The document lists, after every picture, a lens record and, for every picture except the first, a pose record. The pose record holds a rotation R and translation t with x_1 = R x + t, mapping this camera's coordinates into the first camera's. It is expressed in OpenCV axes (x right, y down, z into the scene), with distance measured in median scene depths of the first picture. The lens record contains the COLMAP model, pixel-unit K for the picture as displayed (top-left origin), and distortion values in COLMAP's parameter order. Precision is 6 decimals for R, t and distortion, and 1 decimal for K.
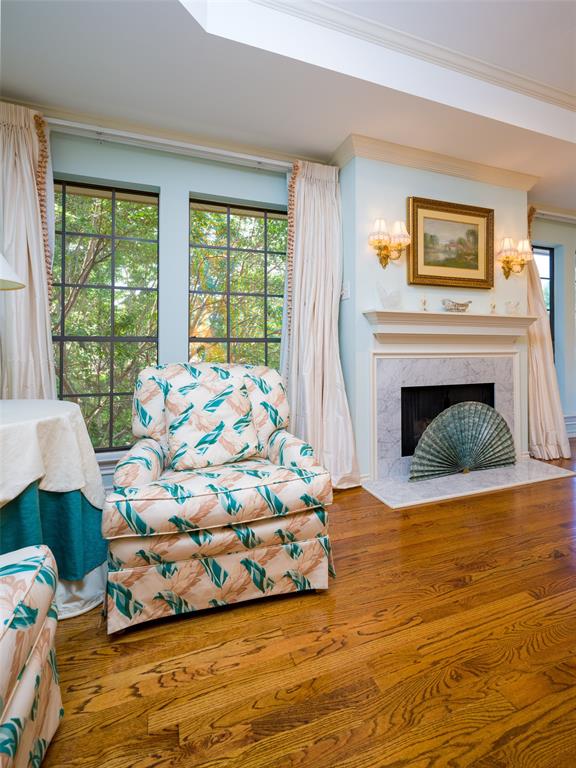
lens RADIAL K [[349.3, 0, 288.0], [0, 349.3, 384.0], [0, 0, 1]] dist [0.001674, -0.000021]
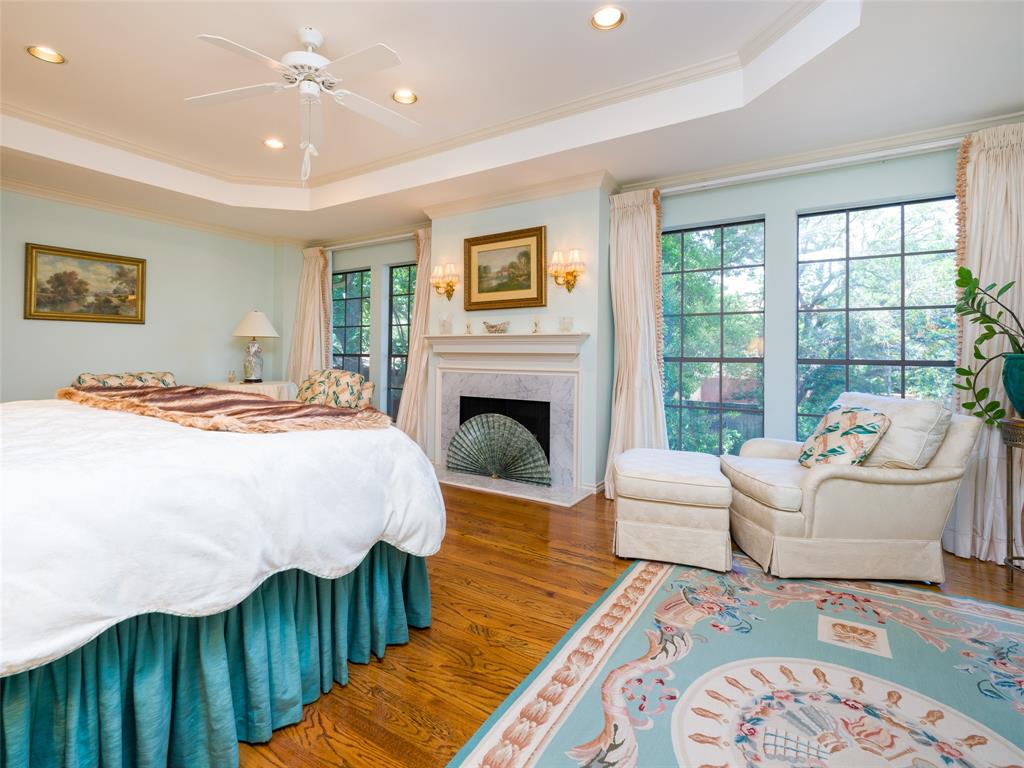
lens RADIAL K [[465.8, 0, 512.0], [0, 465.8, 384.0], [0, 0, 1]] dist [0.001674, -0.000021]
pose [[0.624349, 0.076884, -0.777353, 1.631709], [-0.046530, 0.997038, 0.061241, -0.135075], [0.779759, -0.002065, 0.626077, 0.112157]]
